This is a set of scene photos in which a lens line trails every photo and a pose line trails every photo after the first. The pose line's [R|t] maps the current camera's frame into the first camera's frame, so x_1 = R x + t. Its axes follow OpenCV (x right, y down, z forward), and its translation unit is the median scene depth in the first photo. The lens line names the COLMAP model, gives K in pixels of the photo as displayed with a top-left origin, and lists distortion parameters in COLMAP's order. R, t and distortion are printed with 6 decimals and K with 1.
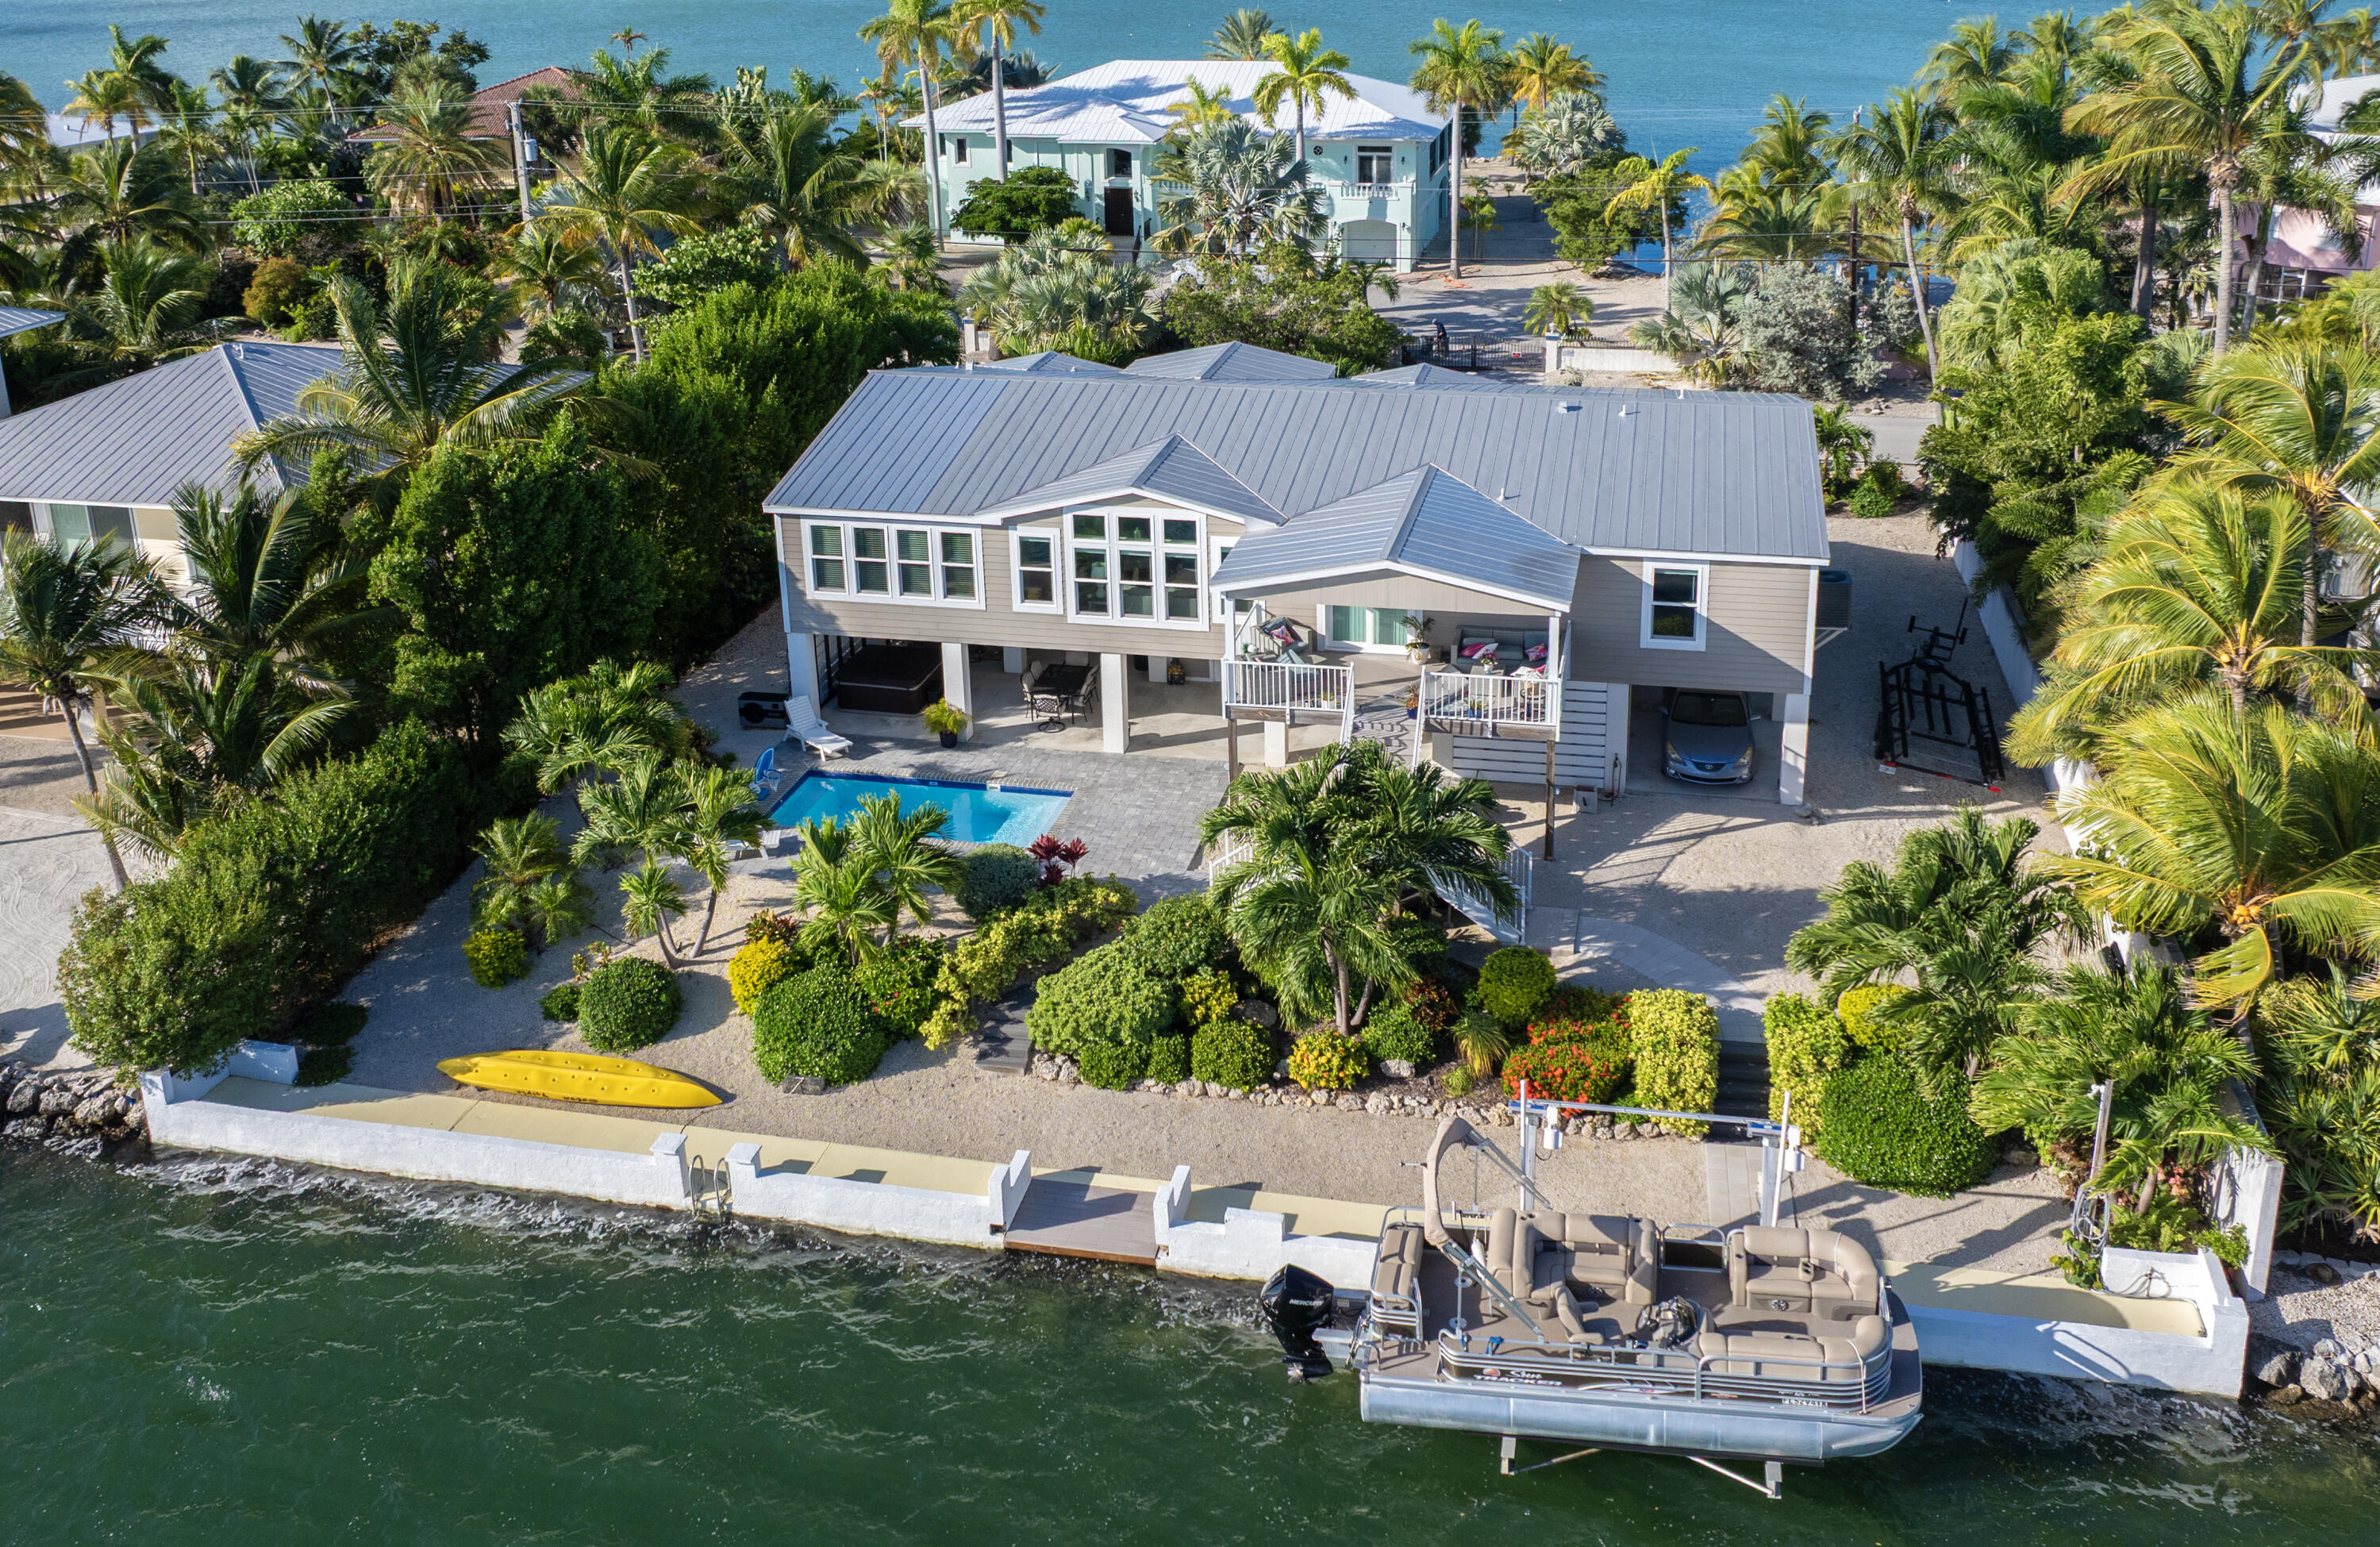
lens RADIAL K [[2017.7, 0, 1259.2], [0, 2017.7, 476.3], [0, 0, 1]] dist [-0.010106, 0.008980]
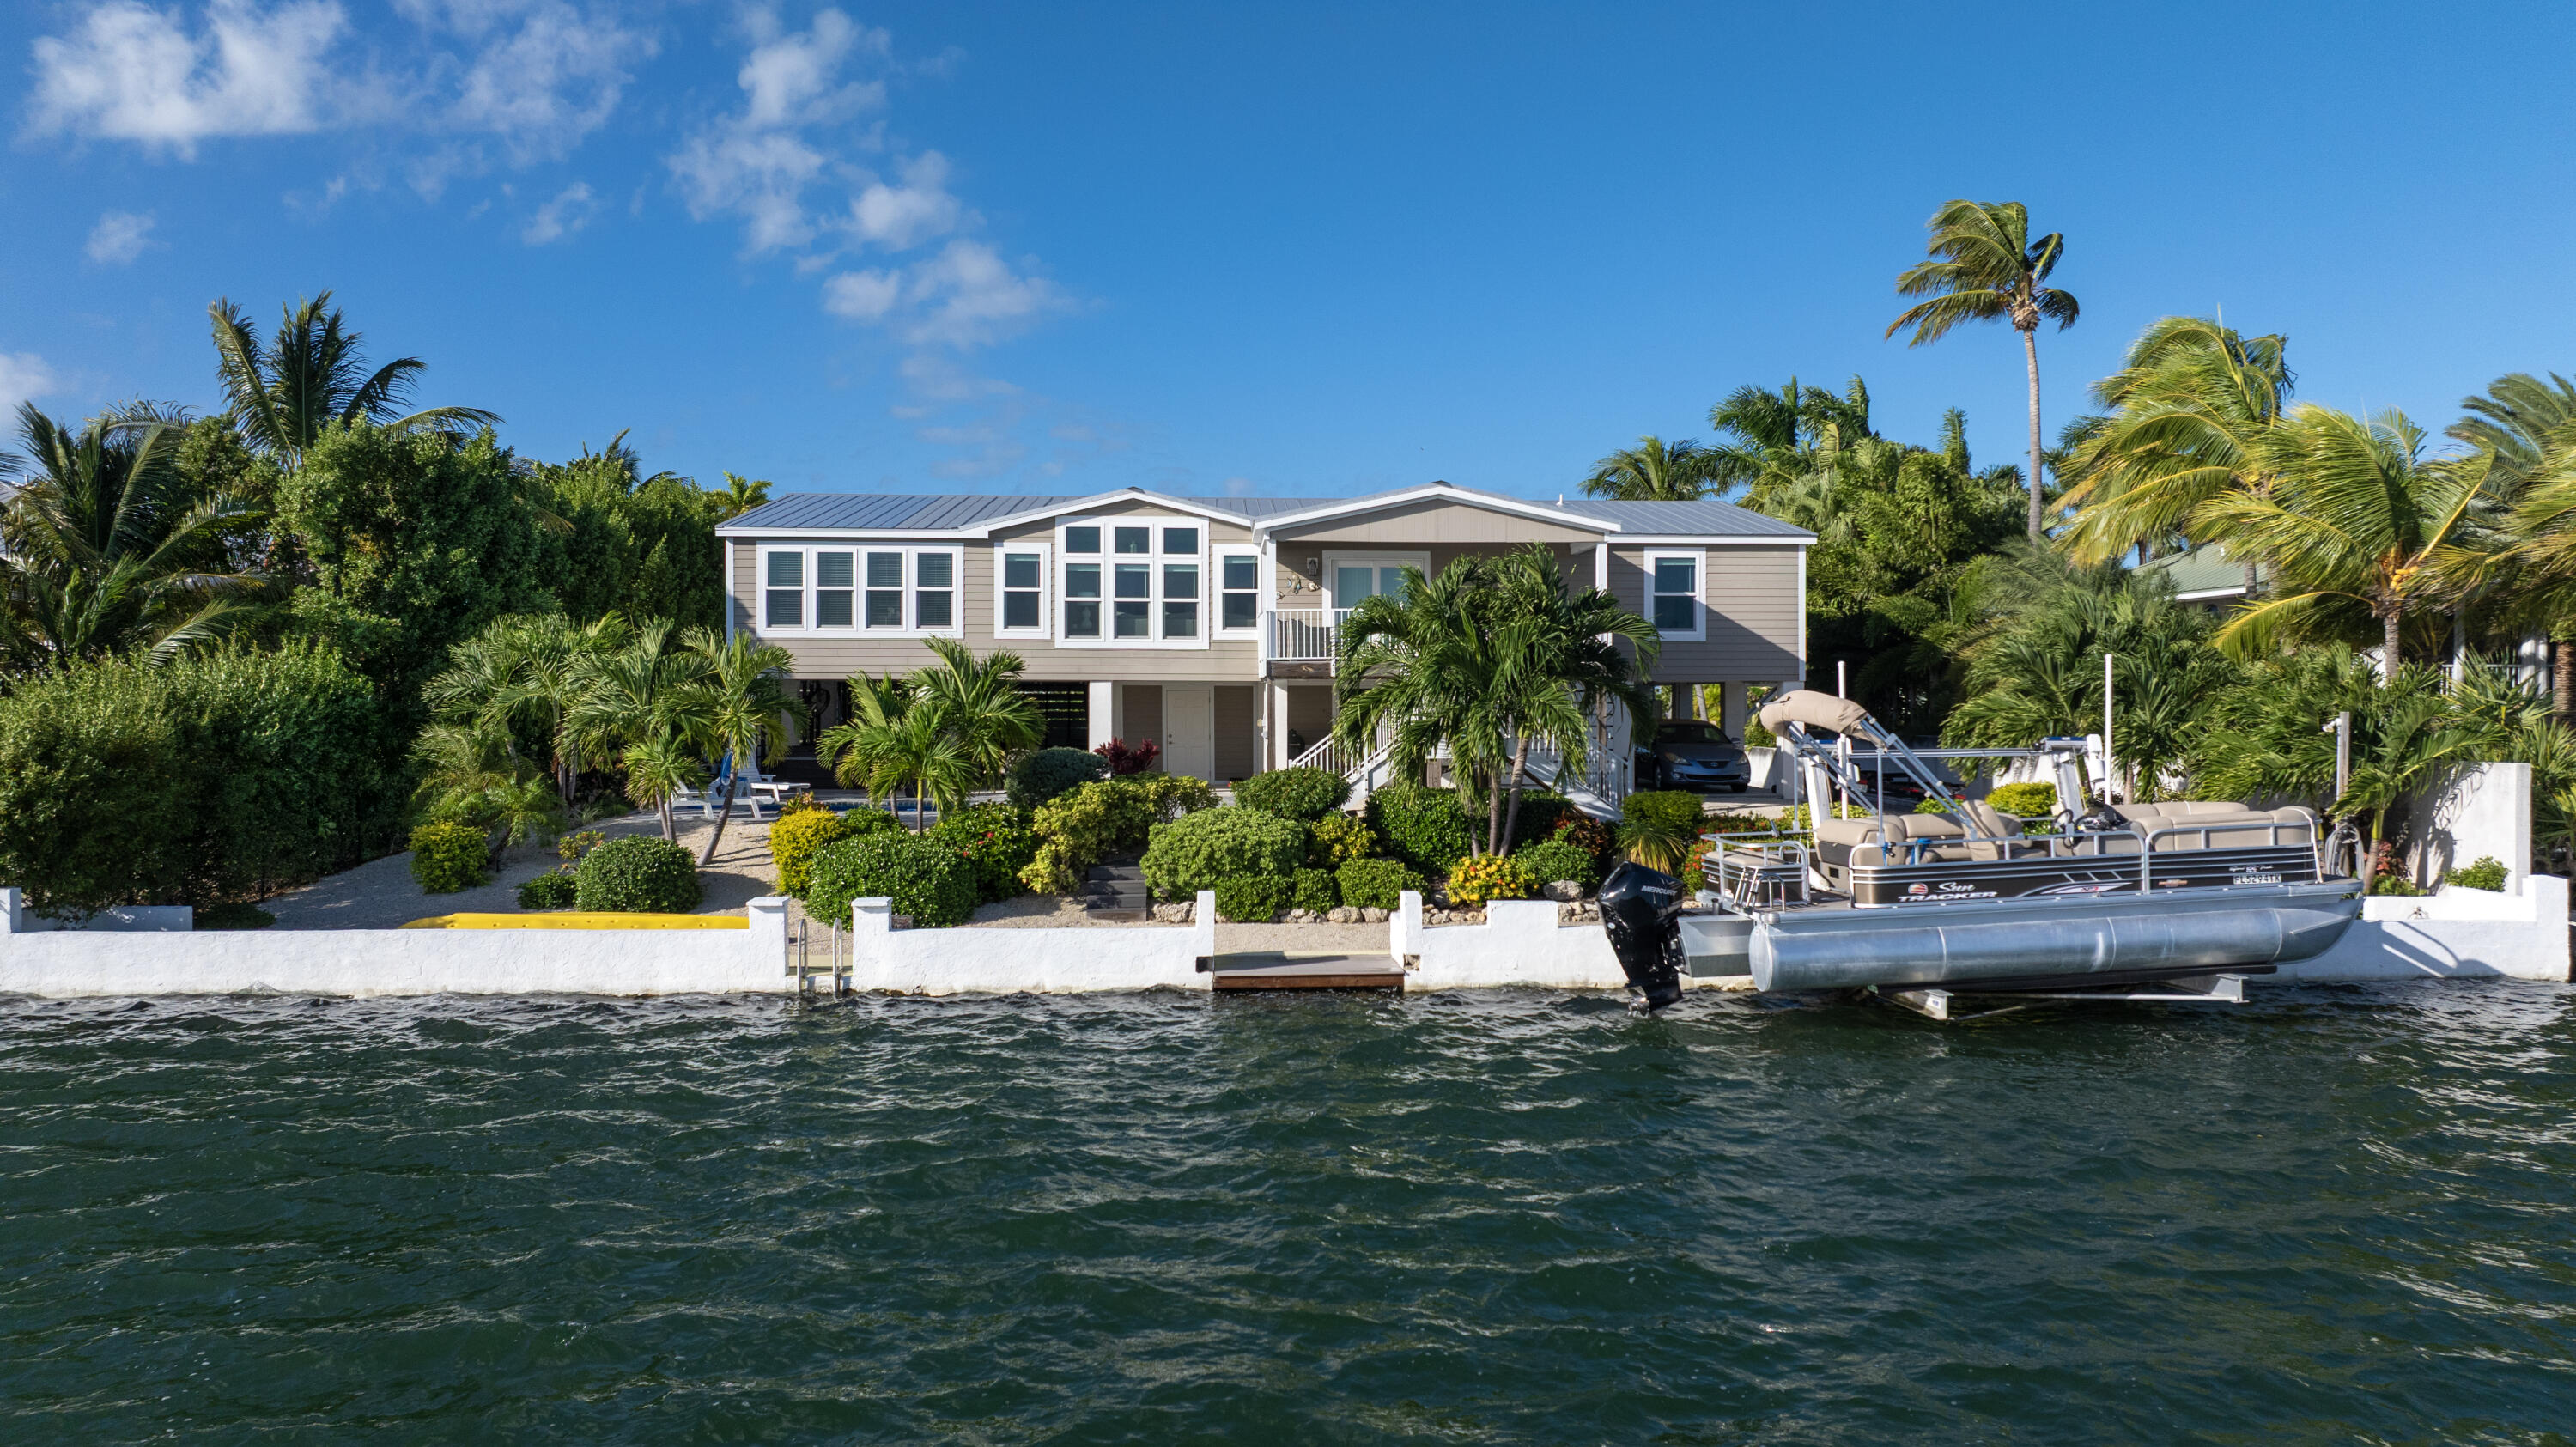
lens RADIAL K [[1788.3, 0, 1288.0], [0, 1788.3, 723.5], [0, 0, 1]] dist [-0.006842, 0.001807]
pose [[0.968398, 0.012562, 0.249095, -0.209224], [0.056166, 0.962093, -0.266874, 0.356027], [-0.243005, 0.272431, 0.930983, 0.216917]]
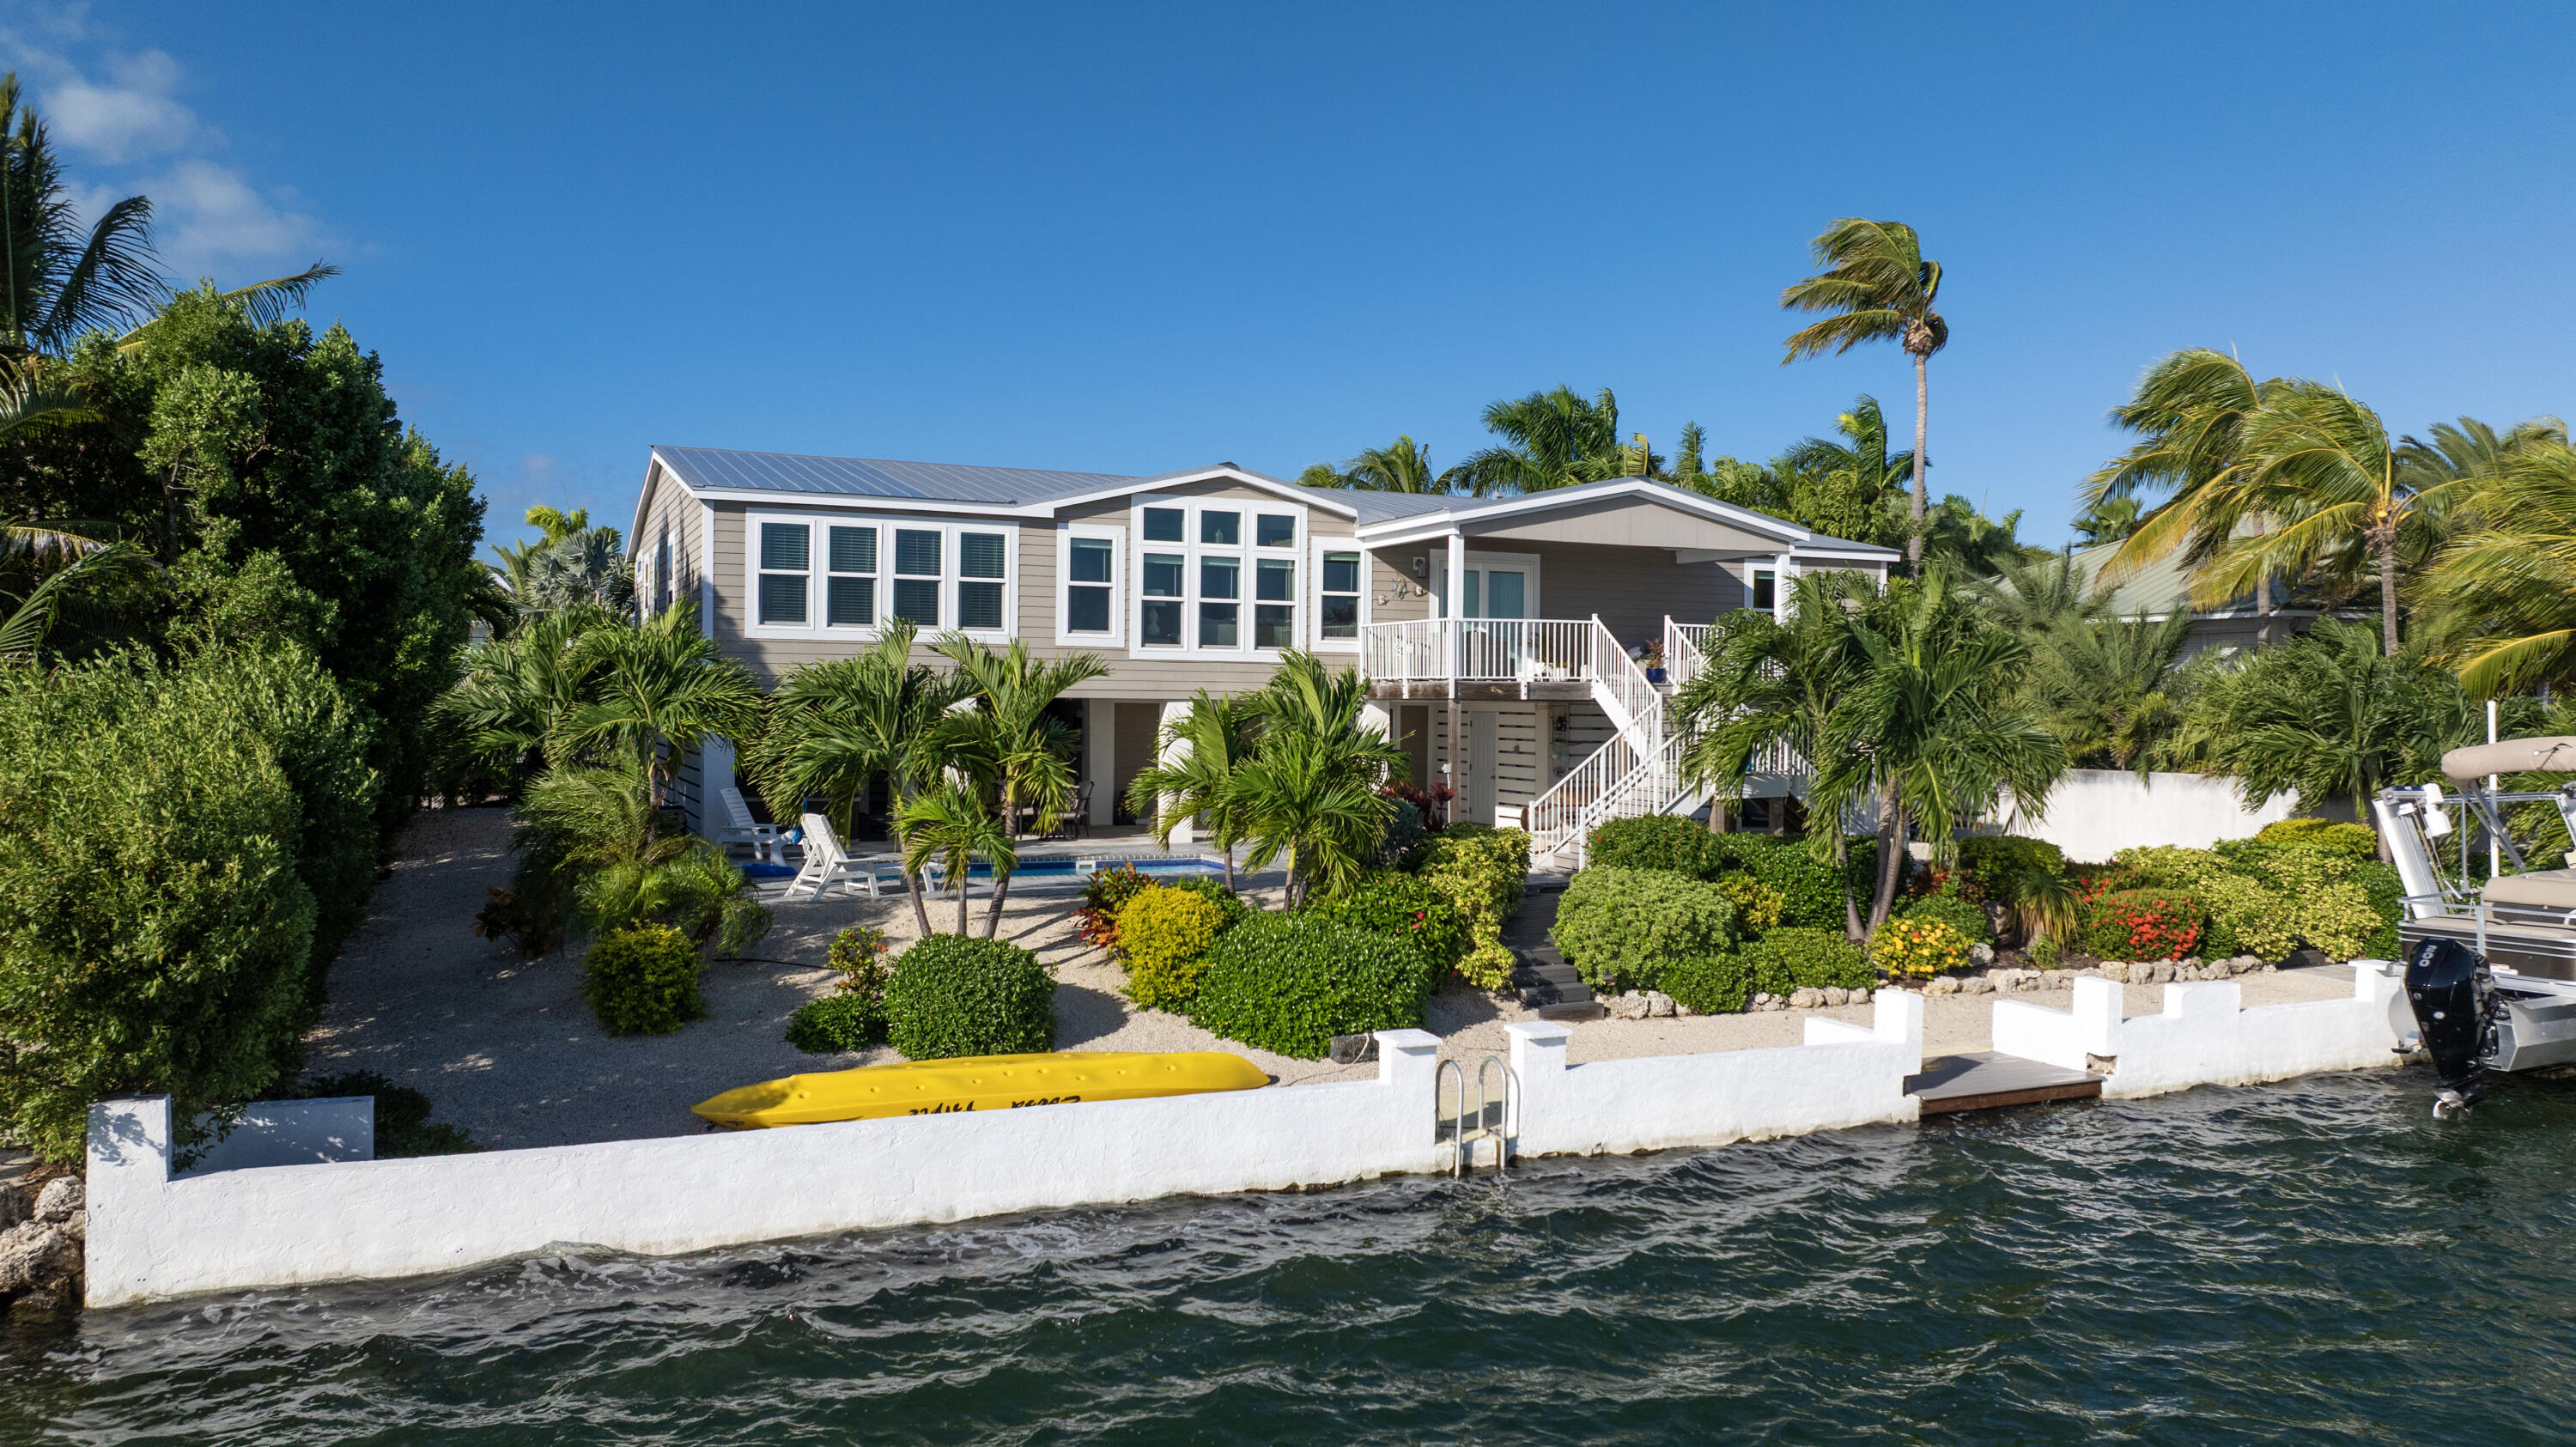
lens RADIAL K [[1841.9, 0, 1285.6], [0, 1841.9, 672.7], [0, 0, 1]] dist [0.007406, 0.003412]
pose [[0.814998, 0.032711, 0.578540, -0.468171], [0.146495, 0.954342, -0.260328, 0.278820], [-0.560641, 0.296920, 0.772994, 0.469581]]
